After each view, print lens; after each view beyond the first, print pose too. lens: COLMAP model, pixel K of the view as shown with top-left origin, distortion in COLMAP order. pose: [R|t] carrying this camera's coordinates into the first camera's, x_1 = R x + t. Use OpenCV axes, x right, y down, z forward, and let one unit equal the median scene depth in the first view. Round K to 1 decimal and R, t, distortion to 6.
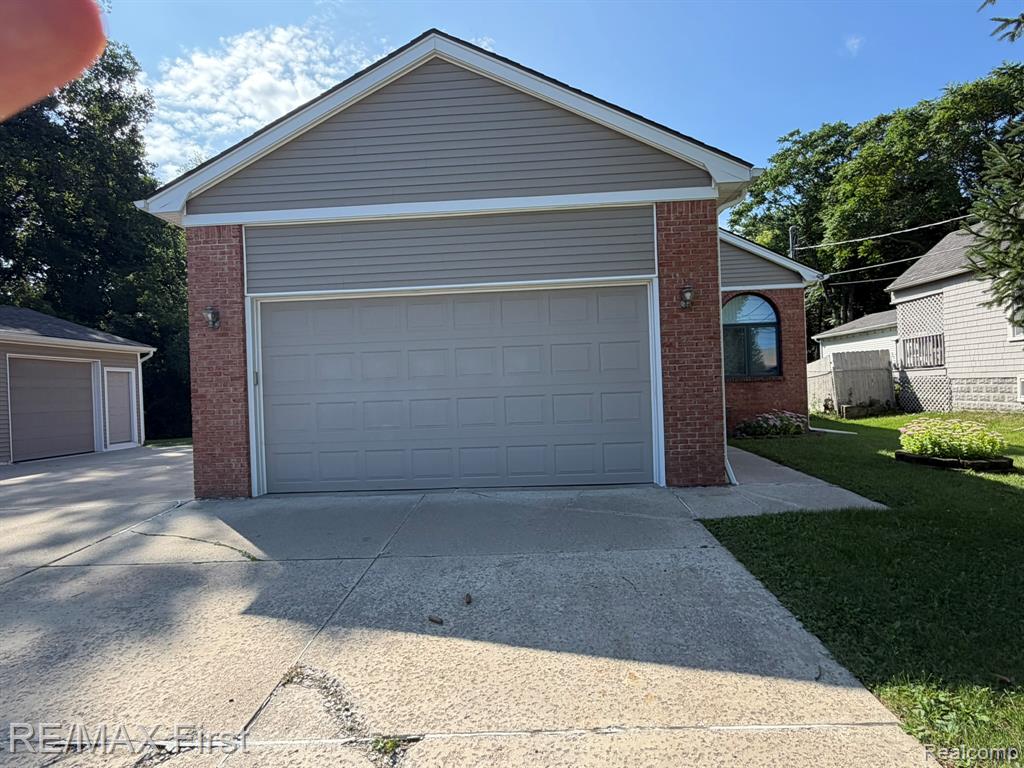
lens RADIAL K [[530.4, 0, 513.0], [0, 530.4, 388.8], [0, 0, 1]] dist [-0.003526, 0.001707]
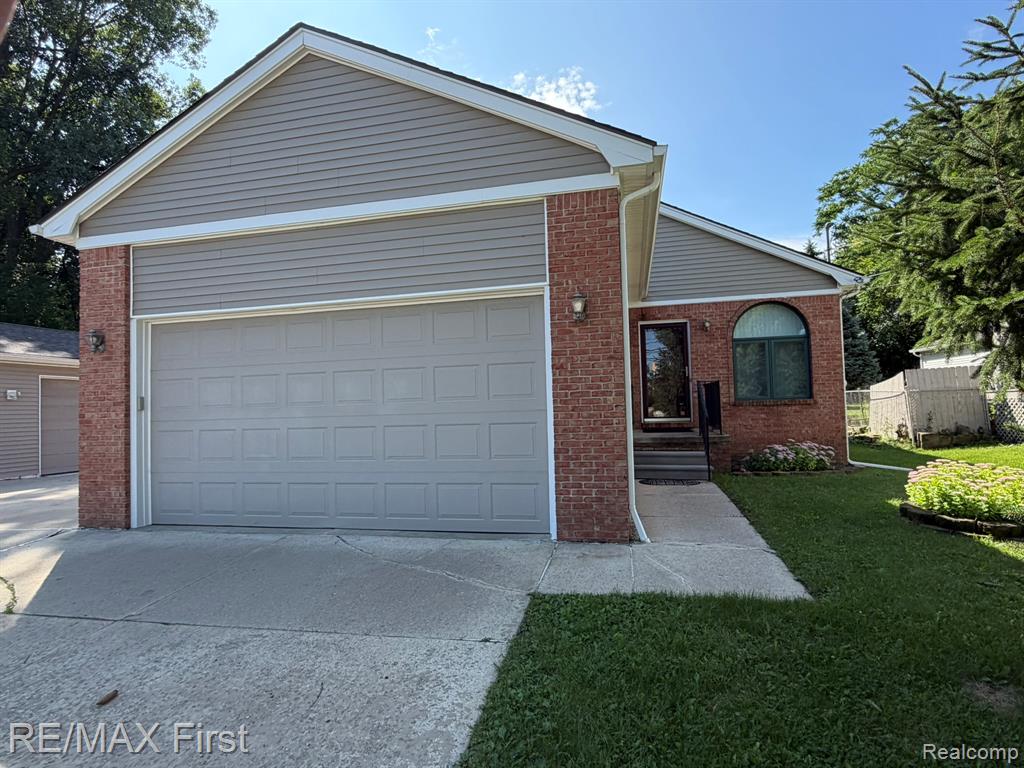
lens RADIAL K [[530.4, 0, 510.2], [0, 530.4, 389.2], [0, 0, 1]] dist [-0.003526, 0.001707]
pose [[0.985521, 0.001806, -0.169546, 0.344878], [-0.006867, 0.999548, -0.029268, -0.022583], [0.169417, 0.030008, 0.985088, 0.171972]]
